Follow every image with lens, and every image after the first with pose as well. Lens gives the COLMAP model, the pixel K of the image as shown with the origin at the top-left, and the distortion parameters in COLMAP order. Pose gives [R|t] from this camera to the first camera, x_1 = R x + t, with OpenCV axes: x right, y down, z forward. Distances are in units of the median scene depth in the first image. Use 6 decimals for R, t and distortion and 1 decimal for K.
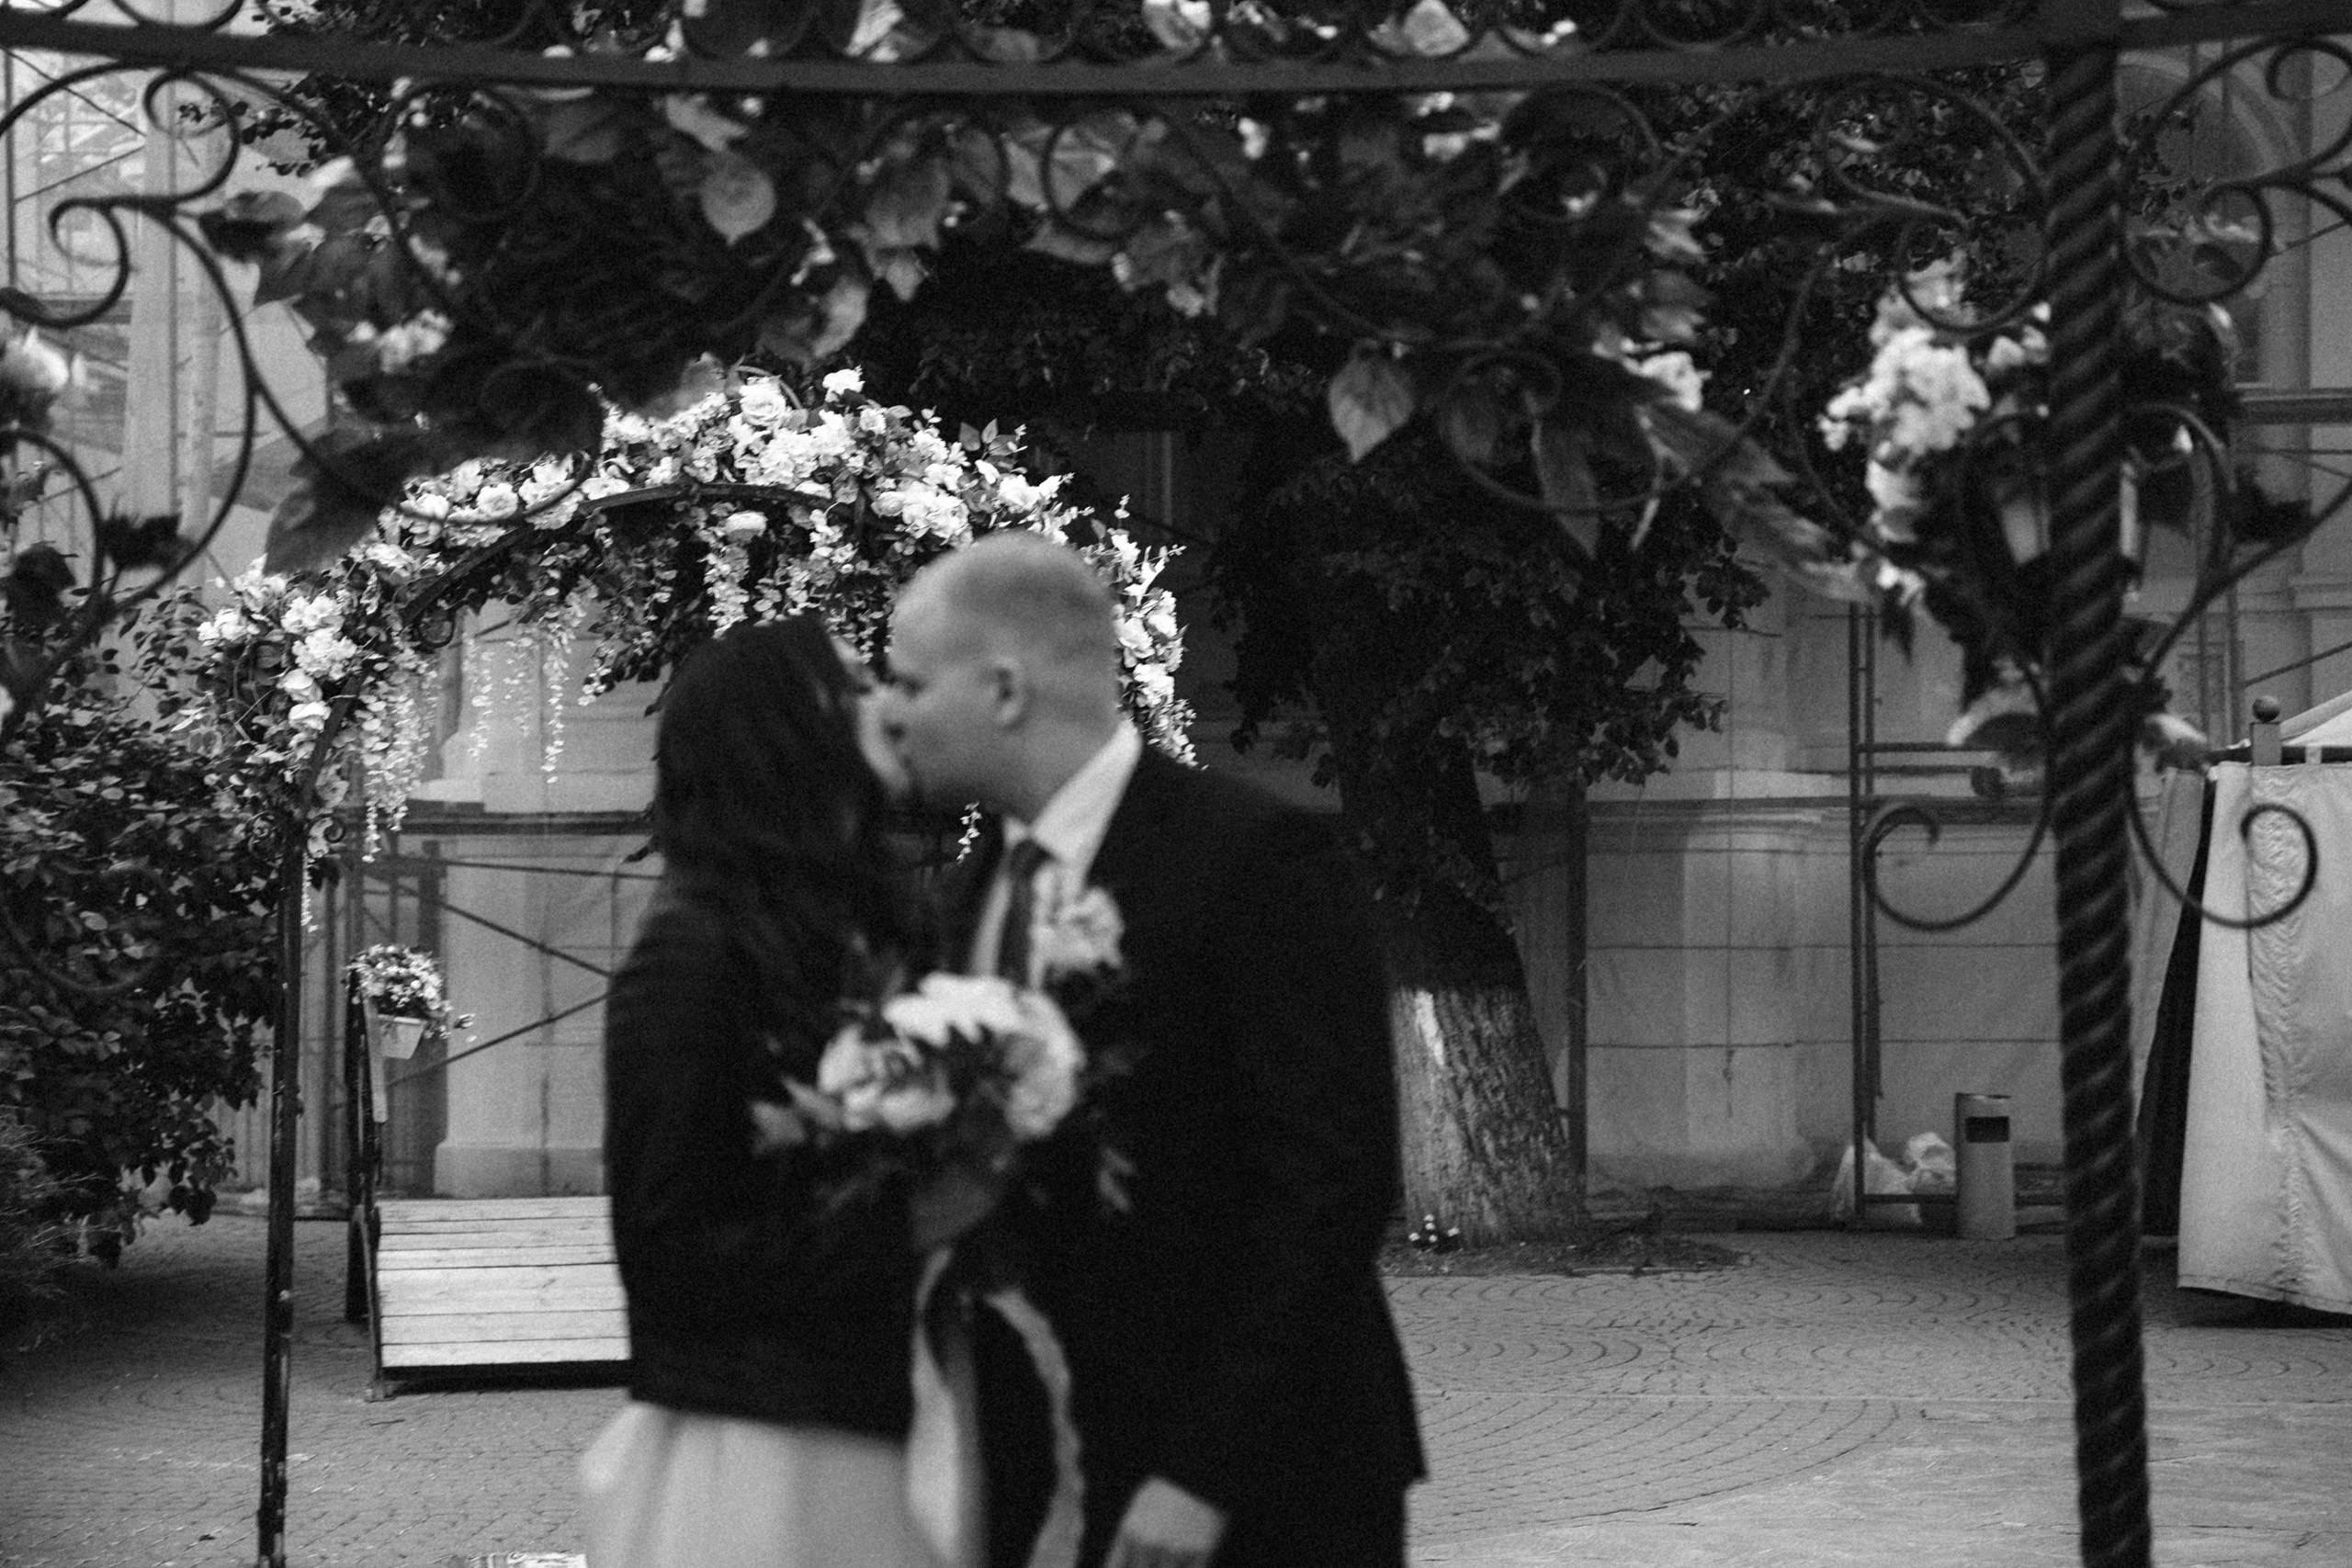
lens RADIAL K [[4668.7, 0, 1161.3], [0, 4668.7, 785.7], [0, 0, 1]] dist [0.269329, 0.067137]
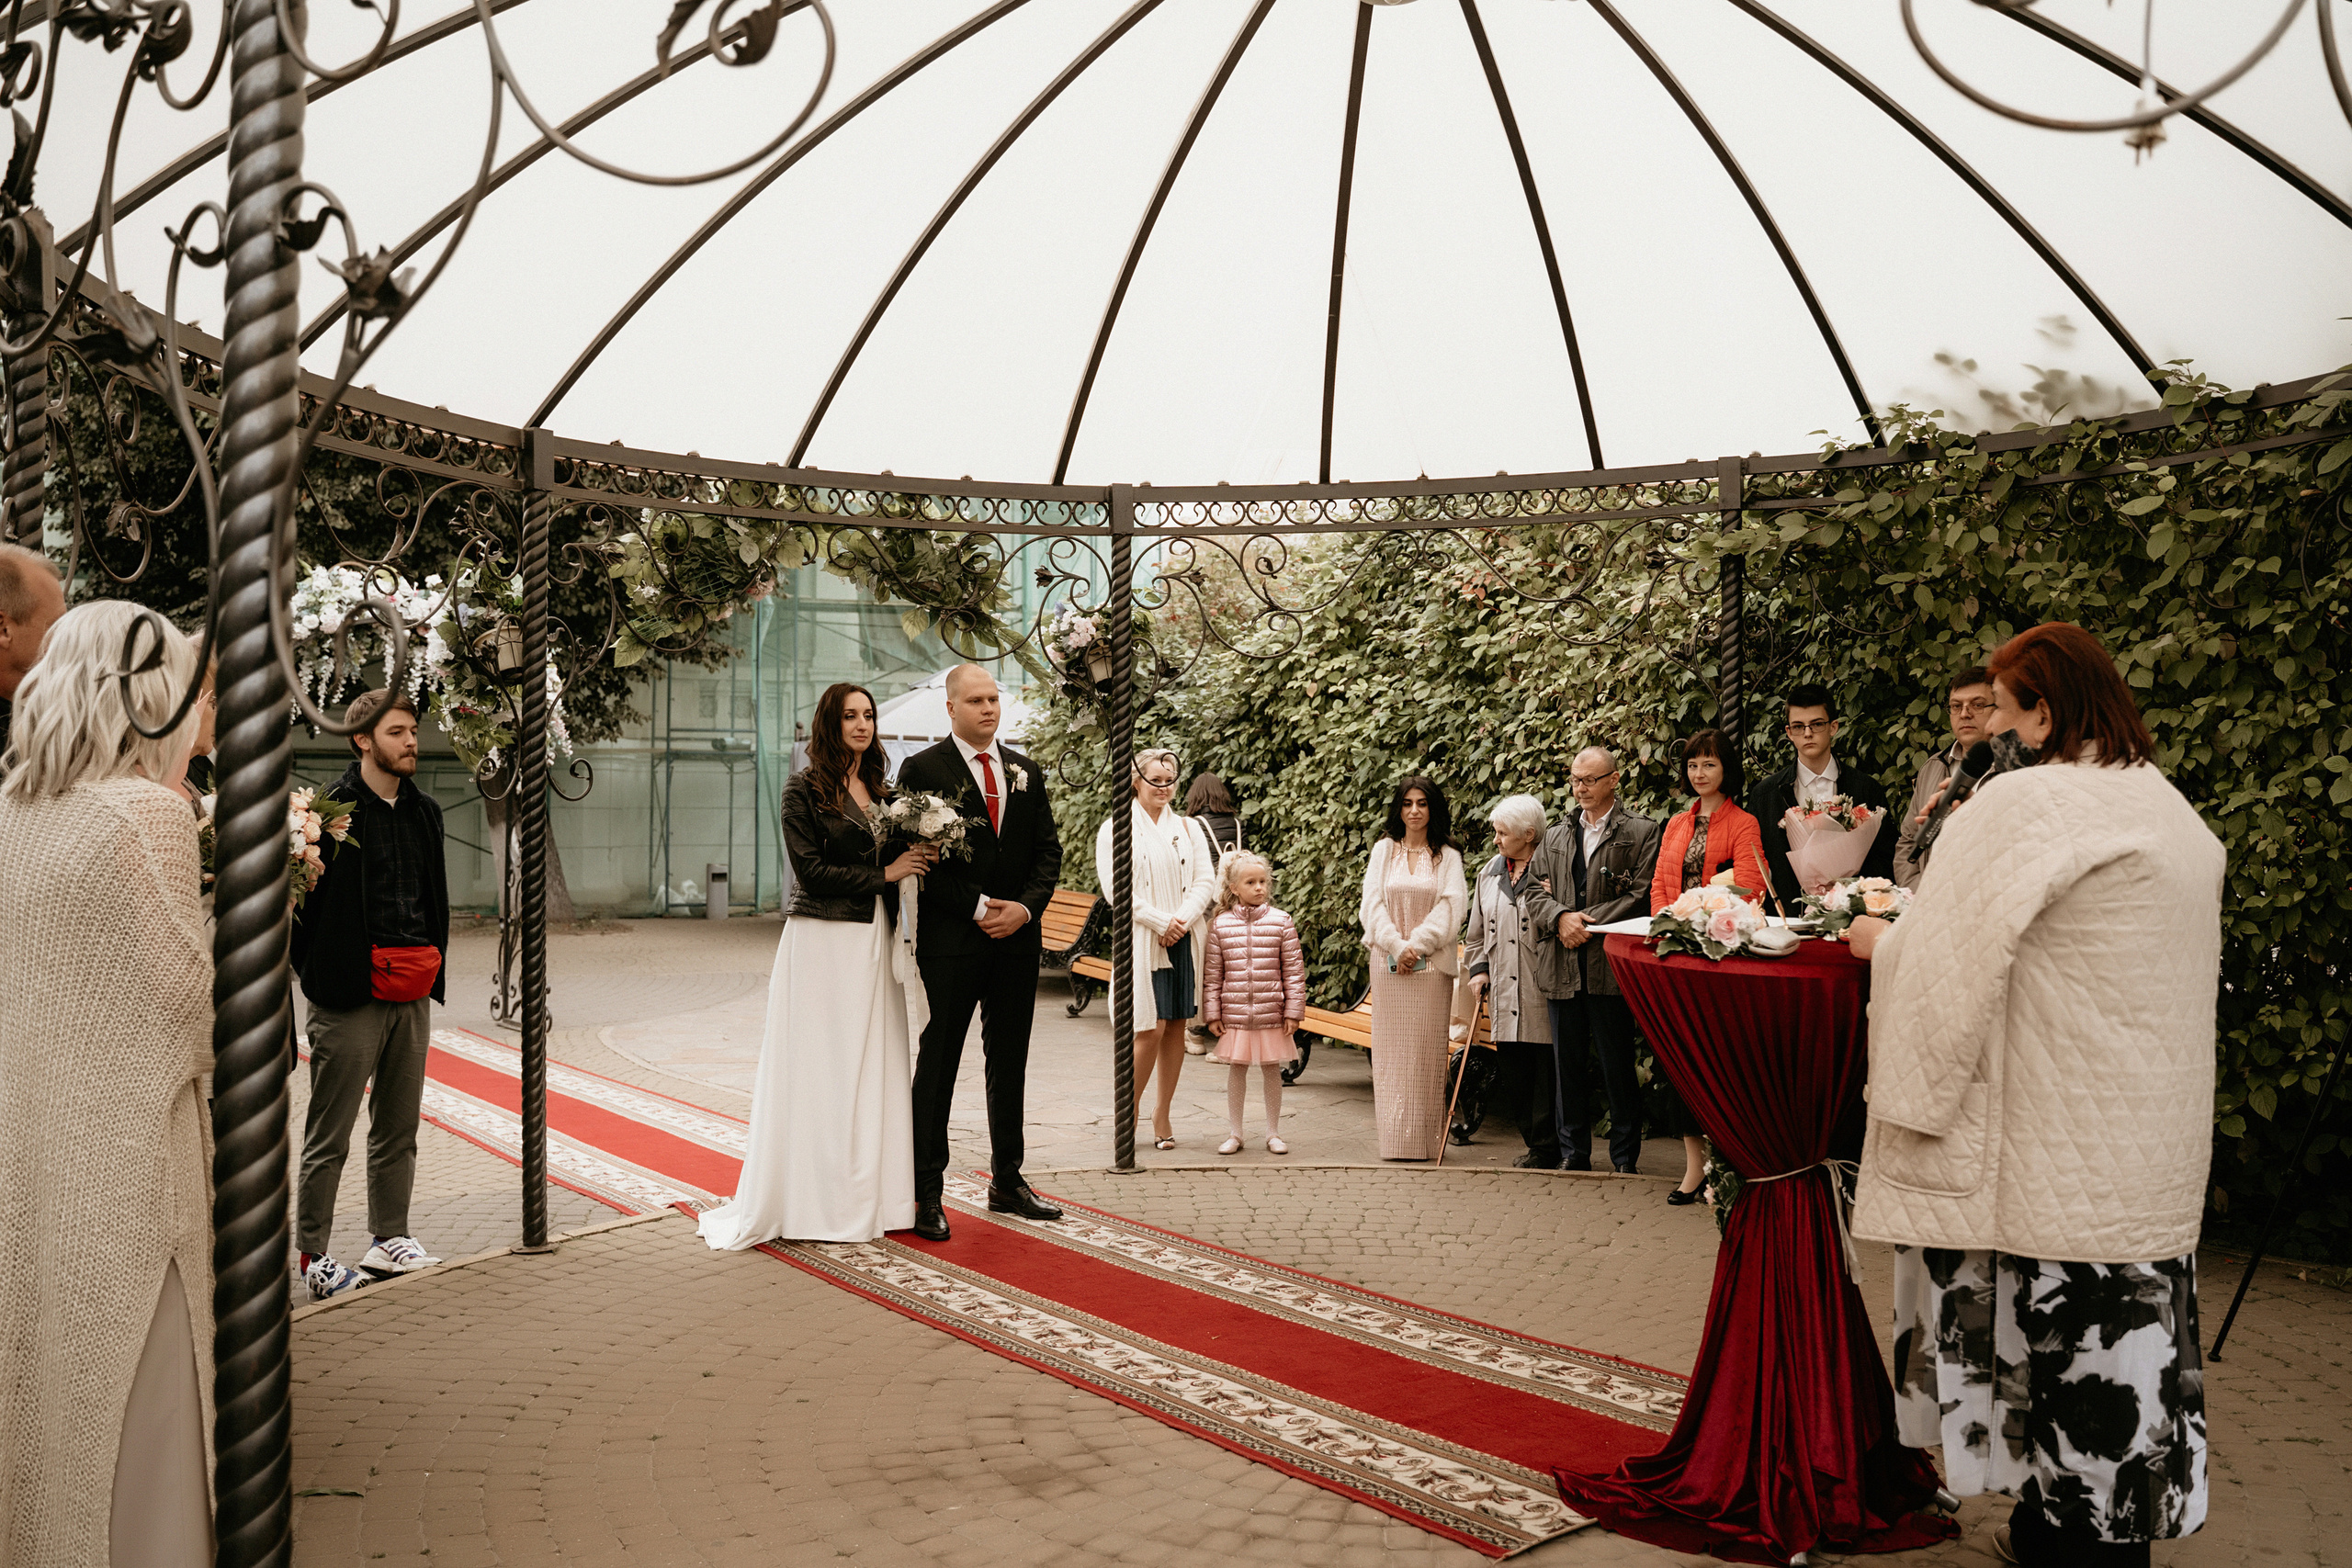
lens RADIAL K [[1988.2, 0, 1158.9], [0, 1988.2, 772.7], [0, 0, 1]] dist [-0.120300, 0.125887]
pose [[0.884637, 0.014988, 0.466040, -0.446243], [-0.020611, 0.999763, 0.006971, 0.008510], [-0.465825, -0.015772, 0.884736, -0.295044]]
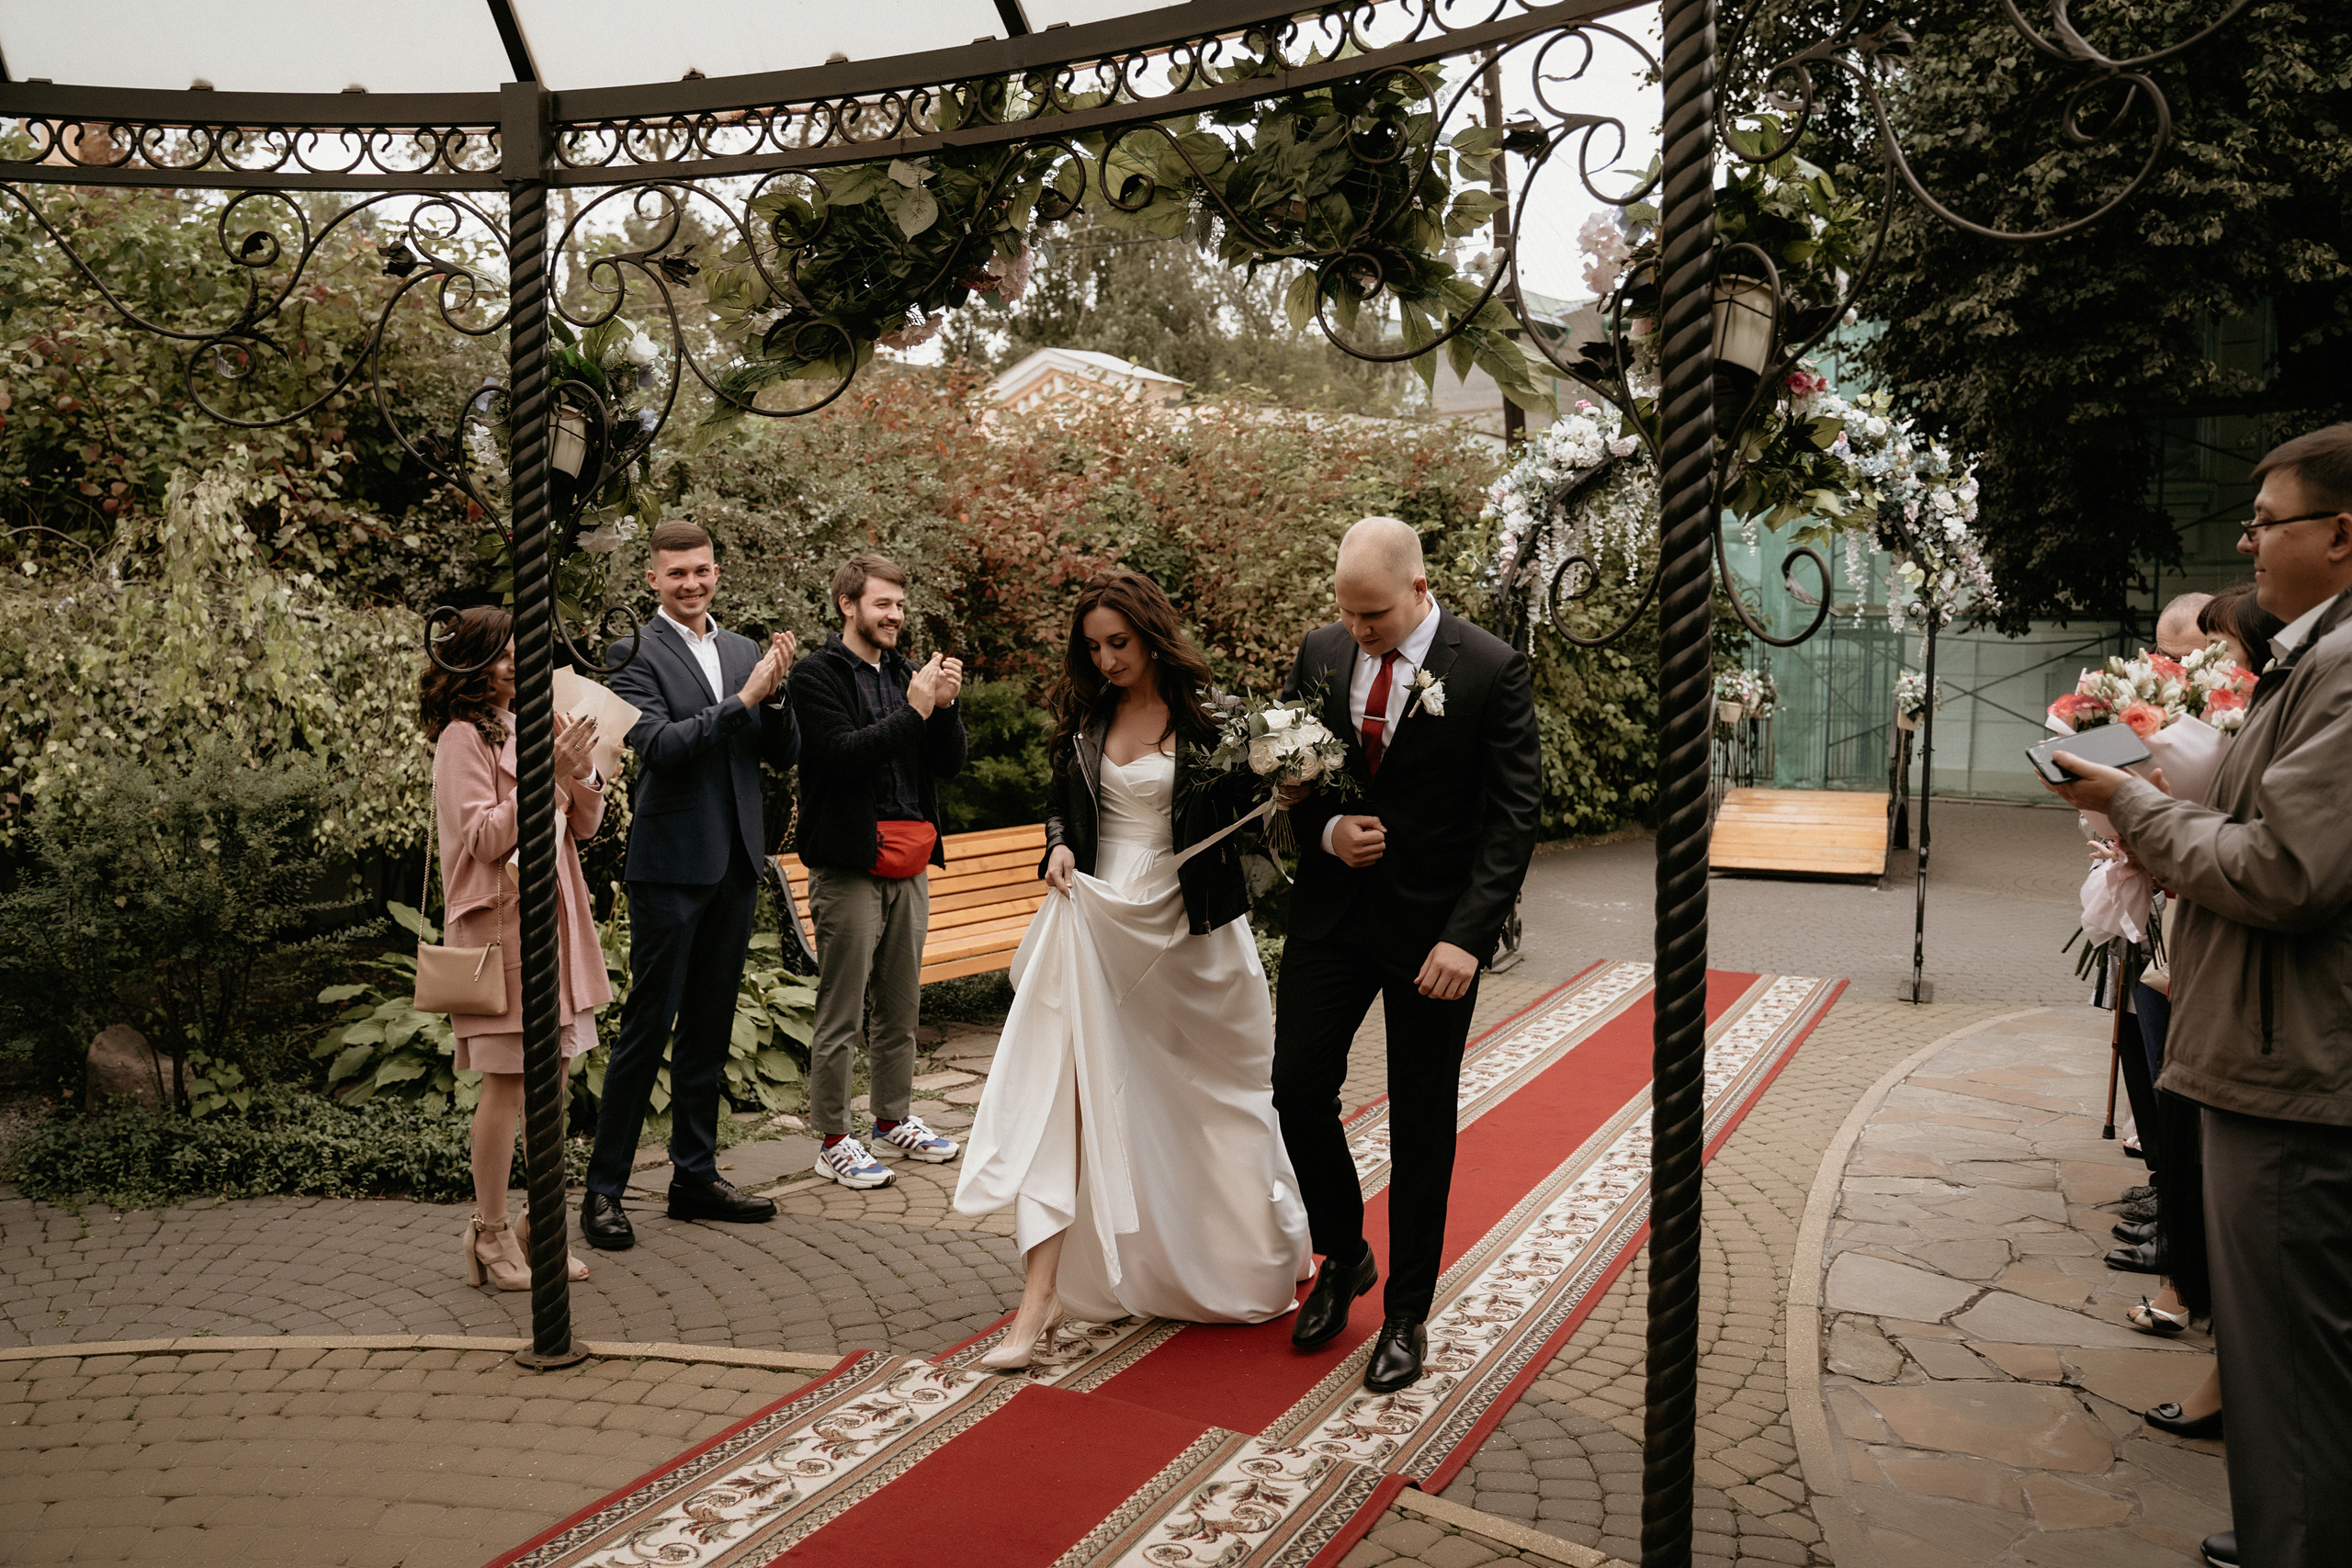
lens RADIAL K [[1909.0, 0, 1161.9], [0, 1909.0, 776.2], [0, 0, 1]] dist [-0.125504, 0.113904]
pose [[0.804022, 0.048098, -0.592651, 0.382330], [0.004892, 0.996154, 0.087482, 0.018234], [0.594579, -0.073236, 0.800695, 0.471986]]
